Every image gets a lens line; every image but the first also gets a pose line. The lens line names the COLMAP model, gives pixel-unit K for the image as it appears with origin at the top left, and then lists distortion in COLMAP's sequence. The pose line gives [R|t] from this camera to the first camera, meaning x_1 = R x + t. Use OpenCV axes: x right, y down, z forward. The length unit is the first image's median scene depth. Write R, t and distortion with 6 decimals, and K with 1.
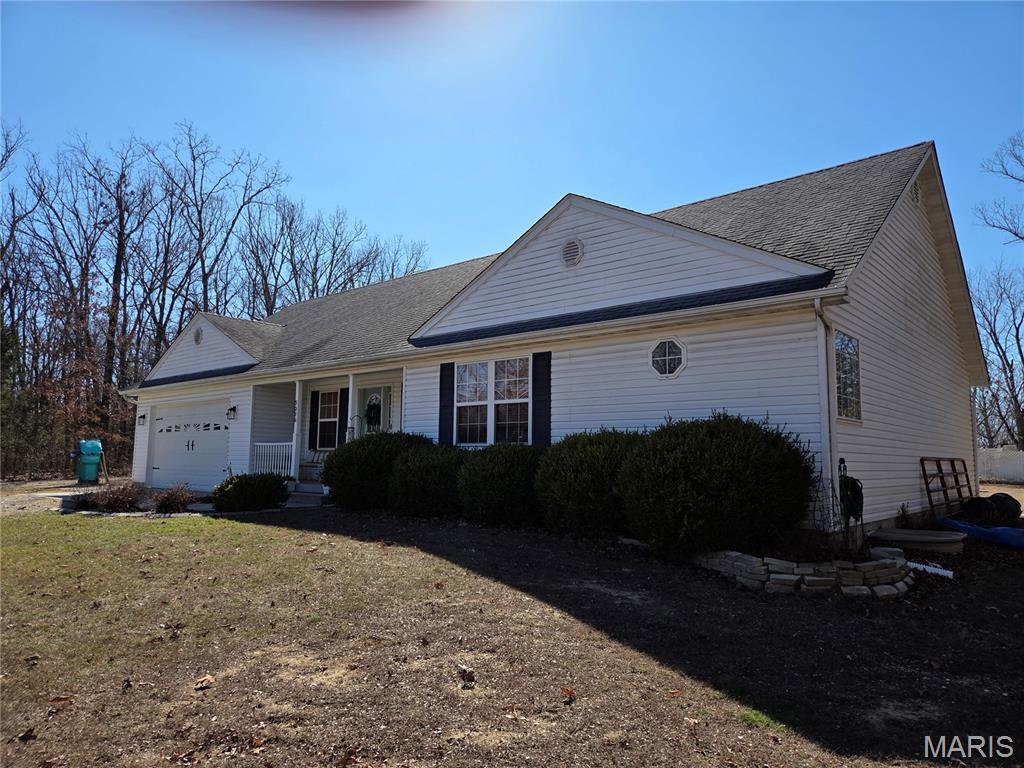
lens RADIAL K [[681.6, 0, 515.0], [0, 681.6, 388.7], [0, 0, 1]] dist [0.083306, -0.077684]
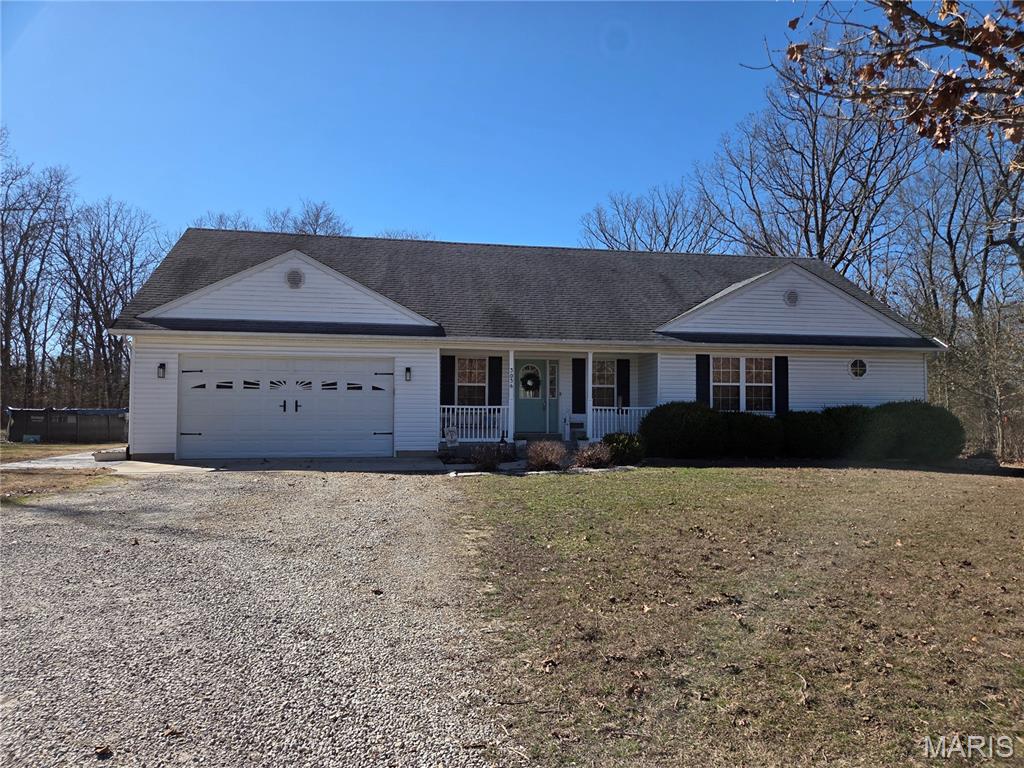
lens RADIAL K [[681.6, 0, 515.0], [0, 681.6, 388.7], [0, 0, 1]] dist [0.083306, -0.077684]
pose [[0.634024, 0.021308, 0.773020, -1.577783], [-0.076711, 0.996423, 0.035453, 0.014593], [-0.769499, -0.081777, 0.633391, 0.408781]]
